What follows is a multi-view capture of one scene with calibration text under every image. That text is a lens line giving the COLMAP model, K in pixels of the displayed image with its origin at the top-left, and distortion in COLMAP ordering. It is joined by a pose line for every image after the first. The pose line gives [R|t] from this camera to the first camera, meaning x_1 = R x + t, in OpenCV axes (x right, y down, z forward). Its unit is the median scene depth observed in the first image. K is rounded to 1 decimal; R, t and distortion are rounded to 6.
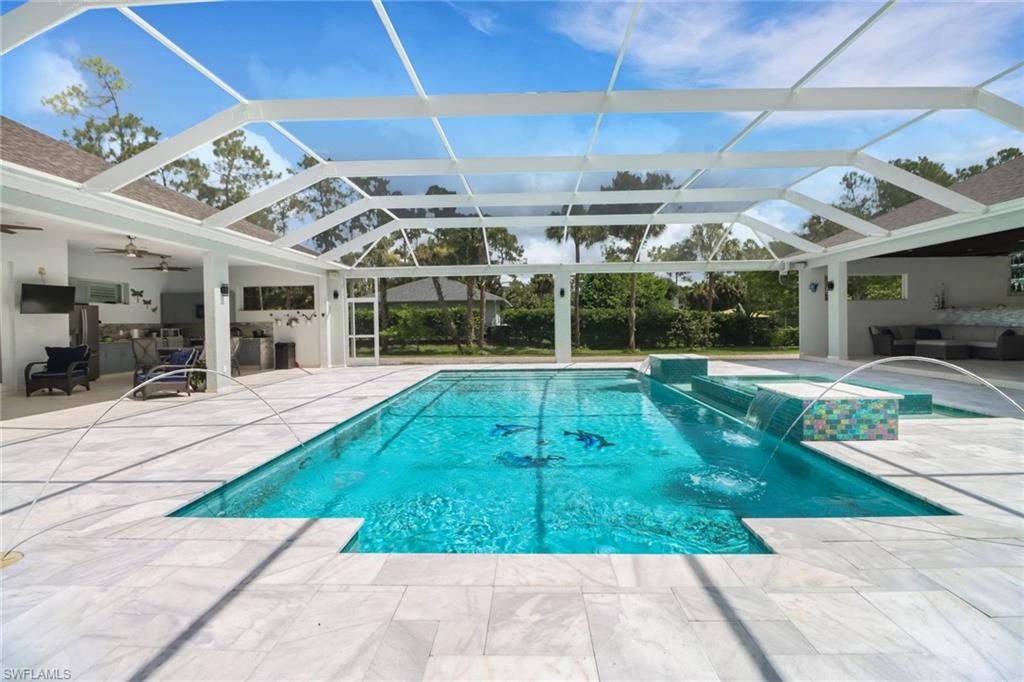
lens RADIAL K [[481.2, 0, 517.6], [0, 481.2, 330.1], [0, 0, 1]] dist [0.000076, -0.013776]
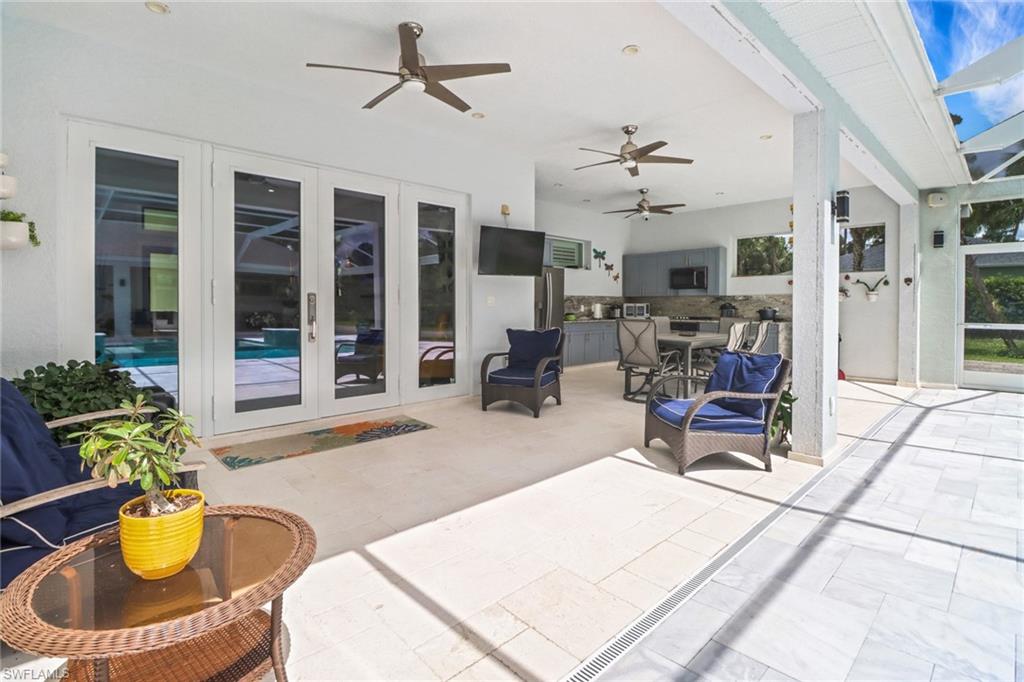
lens RADIAL K [[500.2, 0, 511.6], [0, 500.2, 318.4], [0, 0, 1]] dist [0.001372, -0.012030]
pose [[0.721440, 0.033094, -0.691686, -0.390224], [-0.020955, 0.999443, 0.025963, 0.003337], [0.692160, -0.004236, 0.721732, 0.385578]]
